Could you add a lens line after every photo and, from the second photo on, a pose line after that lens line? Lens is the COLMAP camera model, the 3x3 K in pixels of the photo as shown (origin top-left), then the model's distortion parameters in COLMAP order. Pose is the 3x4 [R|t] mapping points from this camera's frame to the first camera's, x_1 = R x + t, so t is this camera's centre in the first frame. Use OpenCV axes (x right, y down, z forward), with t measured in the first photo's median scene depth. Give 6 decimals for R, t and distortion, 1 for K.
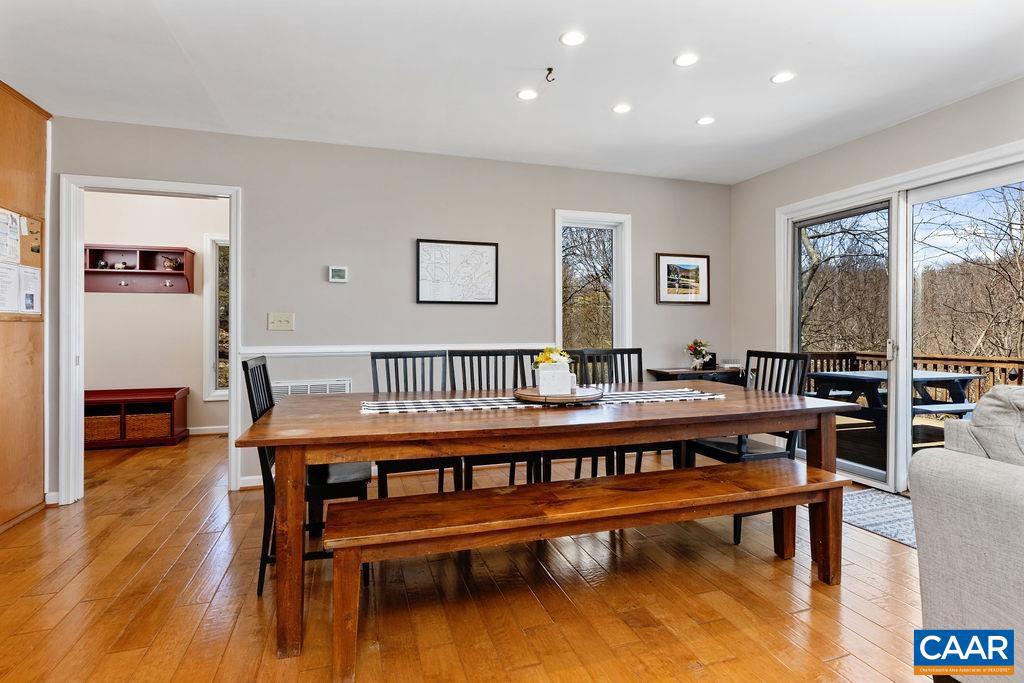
lens RADIAL K [[526.1, 0, 513.8], [0, 526.1, 330.6], [0, 0, 1]] dist [-0.001914, 0.000248]
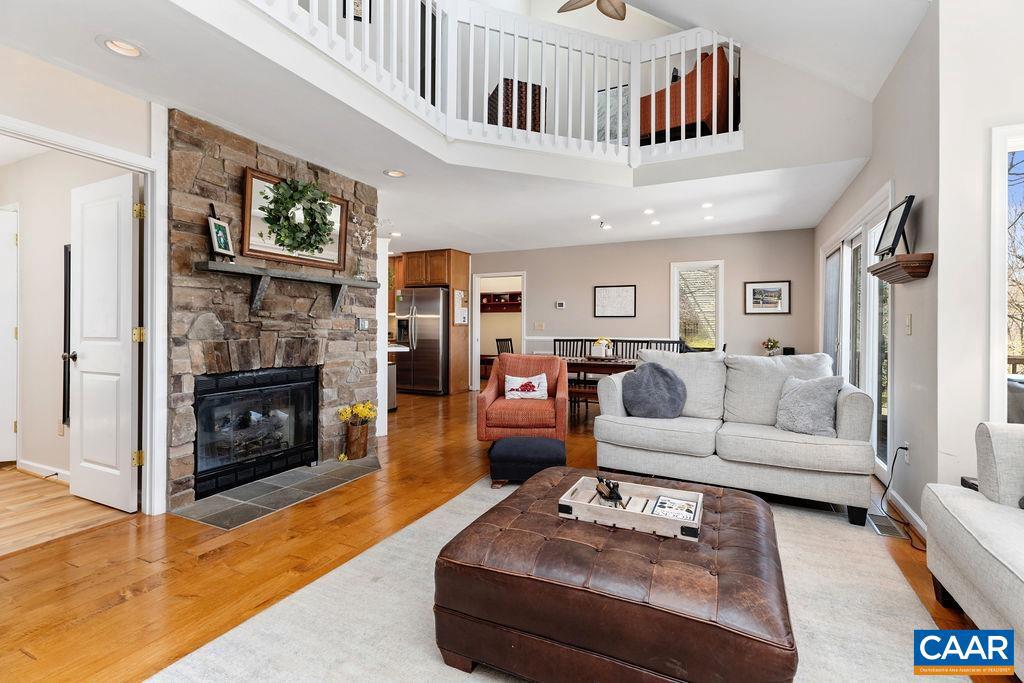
lens RADIAL K [[461.5, 0, 516.9], [0, 461.5, 326.4], [0, 0, 1]] dist [0.000313, -0.000188]
pose [[0.736210, 0.006746, -0.676720, 1.023743], [-0.003140, 0.999974, 0.006553, -0.031811], [0.676746, -0.002700, 0.736212, -0.693360]]
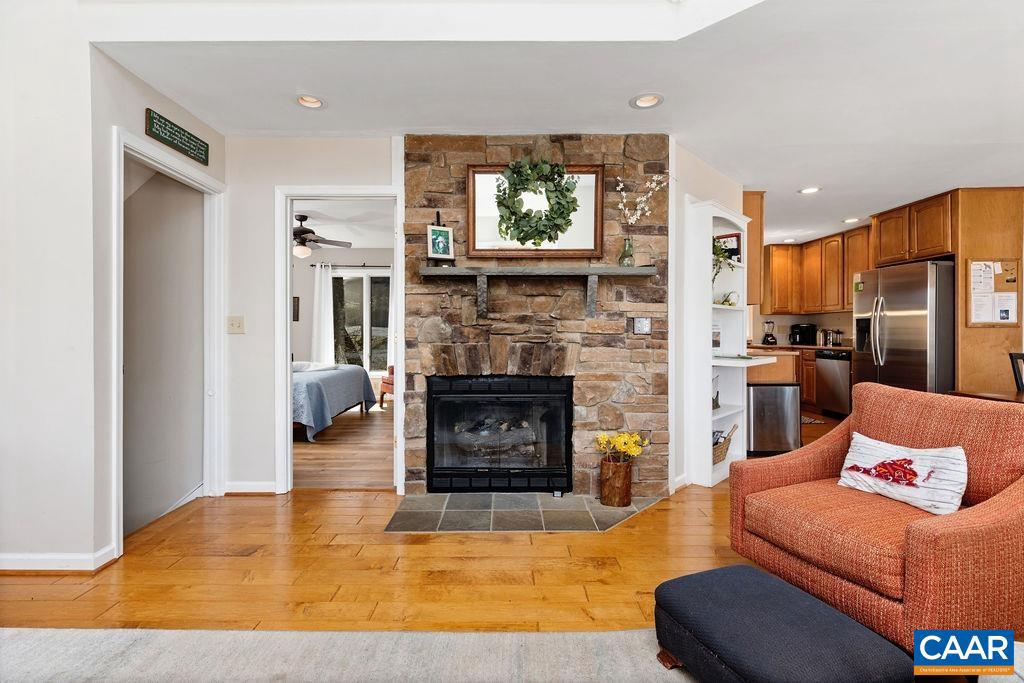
lens RADIAL K [[461.5, 0, 512.9], [0, 461.5, 333.7], [0, 0, 1]] dist [0.000313, -0.000188]
pose [[-0.305696, 0.007631, -0.952098, 0.812894], [0.010213, 0.999937, 0.004735, -0.018983], [0.952074, -0.008277, -0.305755, 0.019429]]
